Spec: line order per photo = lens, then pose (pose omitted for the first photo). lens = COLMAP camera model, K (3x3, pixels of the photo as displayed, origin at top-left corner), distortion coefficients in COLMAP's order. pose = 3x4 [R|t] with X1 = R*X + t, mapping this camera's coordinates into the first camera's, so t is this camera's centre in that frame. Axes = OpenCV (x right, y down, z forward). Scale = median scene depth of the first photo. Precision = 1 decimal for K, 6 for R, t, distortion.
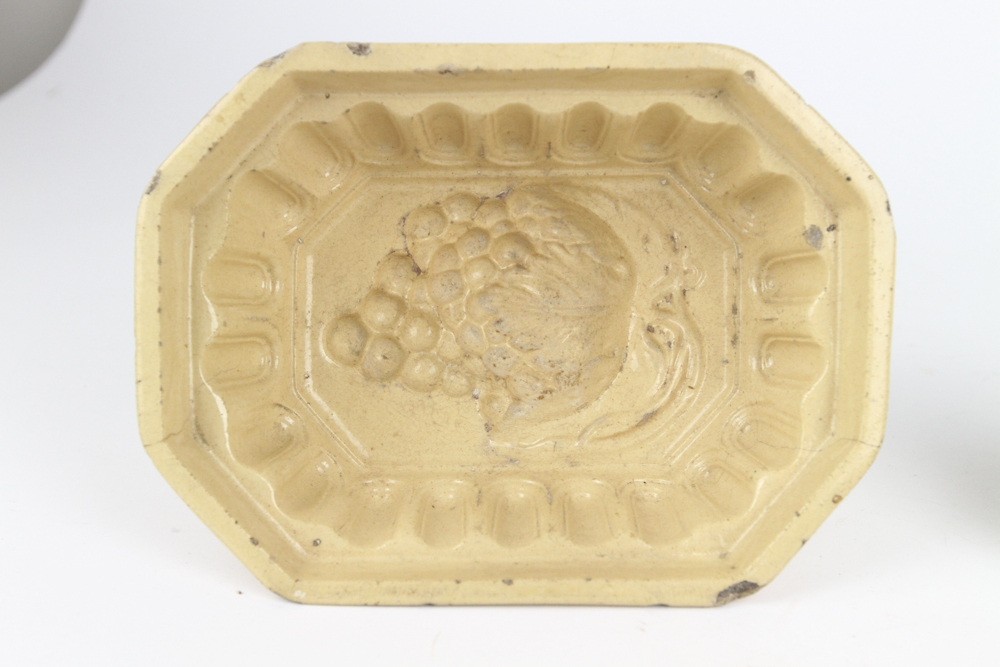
lens RADIAL K [[1456.1, 0, 500.2], [0, 1456.1, 336.5], [0, 0, 1]] dist [-0.022714, 0.000000]
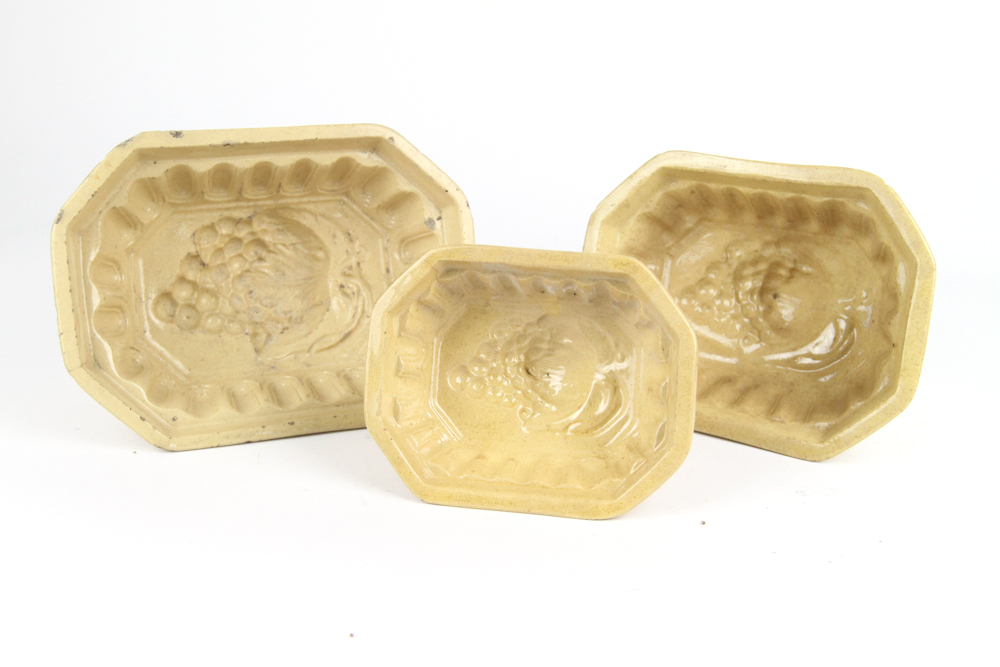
lens RADIAL K [[1191.8, 0, 500.9], [0, 1191.8, 331.8], [0, 0, 1]] dist [-0.006579, 0.000000]
pose [[0.934174, -0.097502, 0.343238, -0.234065], [0.112797, 0.993308, -0.024832, 0.115105], [-0.338520, 0.061914, 0.938920, -0.453978]]
